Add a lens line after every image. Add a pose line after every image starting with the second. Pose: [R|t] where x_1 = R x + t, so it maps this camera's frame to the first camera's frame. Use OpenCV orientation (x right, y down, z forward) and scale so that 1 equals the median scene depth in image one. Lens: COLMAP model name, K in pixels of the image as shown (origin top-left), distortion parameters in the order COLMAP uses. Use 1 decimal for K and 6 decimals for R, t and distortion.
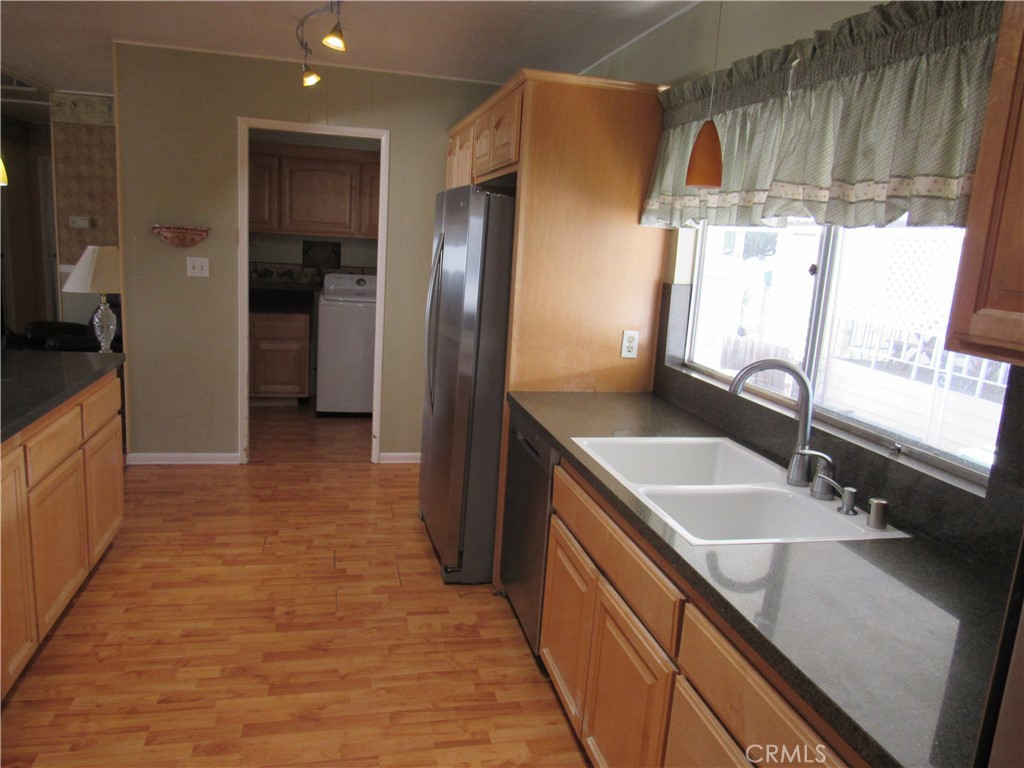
lens RADIAL K [[730.3, 0, 505.6], [0, 730.3, 380.9], [0, 0, 1]] dist [-0.021354, -0.001634]
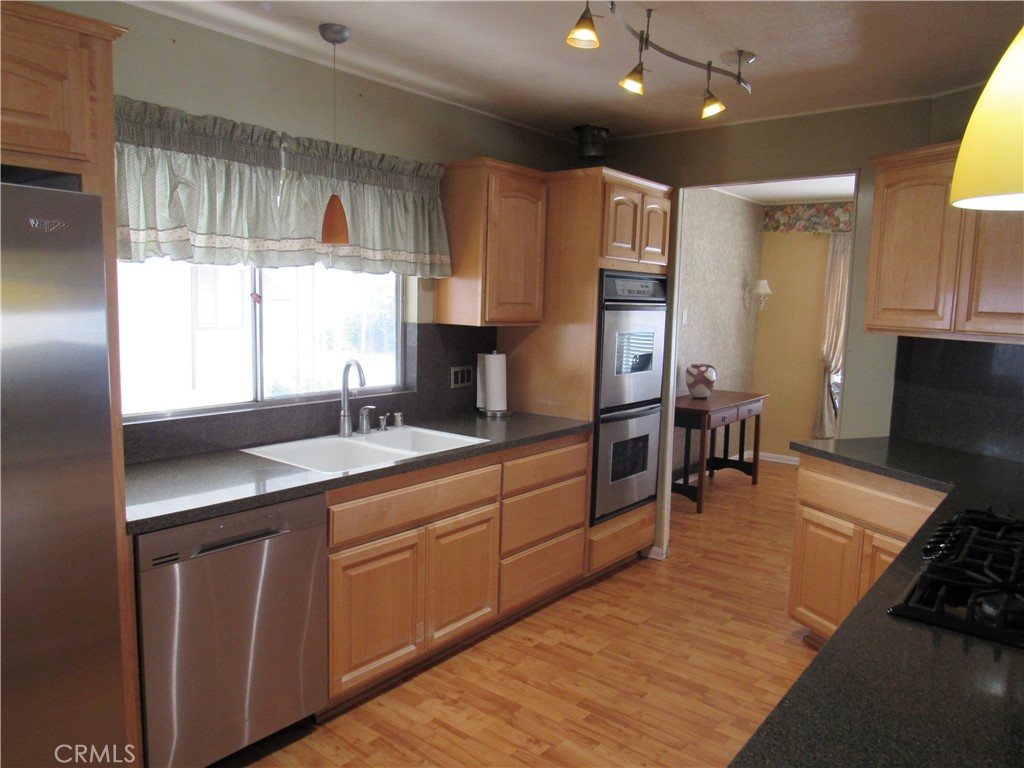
lens RADIAL K [[730.3, 0, 513.7], [0, 730.3, 381.9], [0, 0, 1]] dist [-0.021354, -0.001634]
pose [[-0.614813, -0.171008, 0.769910, -1.126319], [0.086358, 0.955742, 0.281245, -0.423670], [-0.783930, 0.239401, -0.572835, 1.784511]]
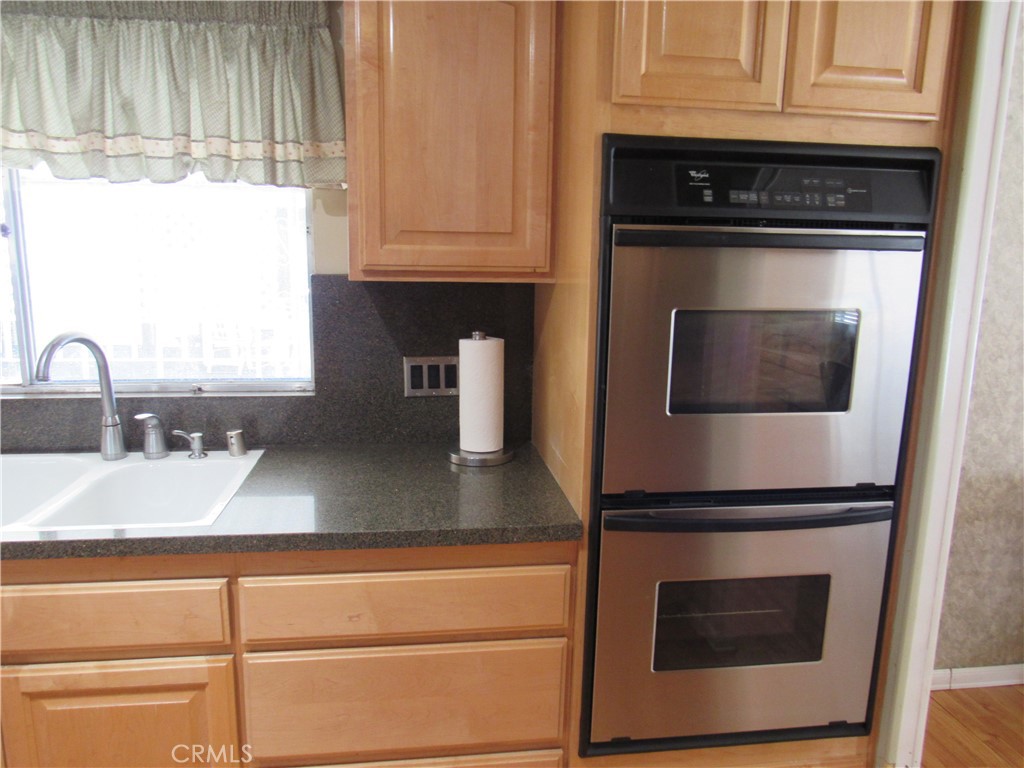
lens RADIAL K [[730.3, 0, 516.7], [0, 730.3, 379.1], [0, 0, 1]] dist [-0.021354, -0.001634]
pose [[0.105565, -0.242958, 0.964276, -0.478206], [0.185602, 0.957468, 0.220924, -0.075484], [-0.976938, 0.155649, 0.146168, 0.383449]]
